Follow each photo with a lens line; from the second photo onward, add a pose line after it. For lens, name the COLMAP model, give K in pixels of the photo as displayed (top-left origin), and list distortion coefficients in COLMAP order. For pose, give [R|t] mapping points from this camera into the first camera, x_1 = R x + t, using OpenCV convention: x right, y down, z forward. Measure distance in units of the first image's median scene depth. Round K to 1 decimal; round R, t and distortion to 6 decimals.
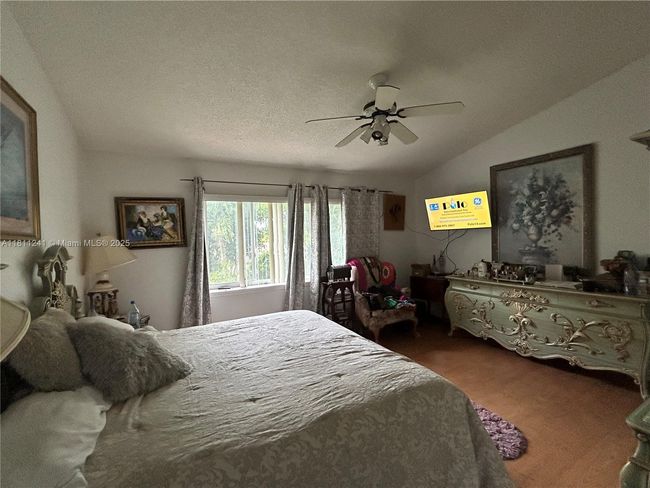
lens RADIAL K [[293.9, 0, 324.4], [0, 293.9, 245.0], [0, 0, 1]] dist [-0.006179, 0.002569]
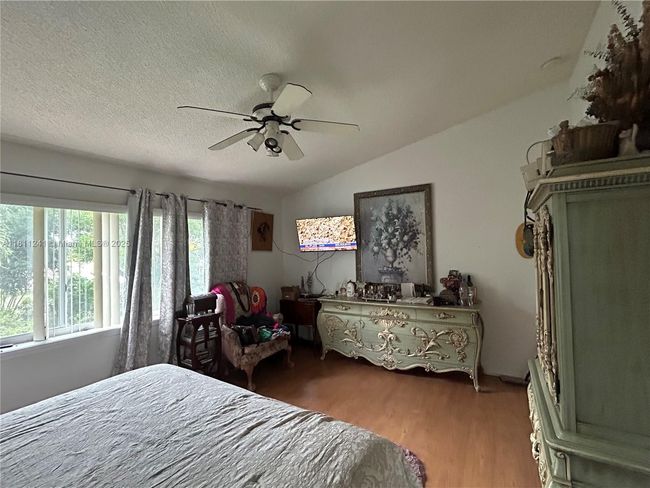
lens RADIAL K [[293.9, 0, 326.7], [0, 293.9, 242.9], [0, 0, 1]] dist [-0.006179, 0.002569]
pose [[0.863640, 0.019263, 0.503740, -0.072758], [0.012976, 0.998089, -0.060414, -0.023641], [-0.503942, 0.058712, 0.861740, 0.145587]]
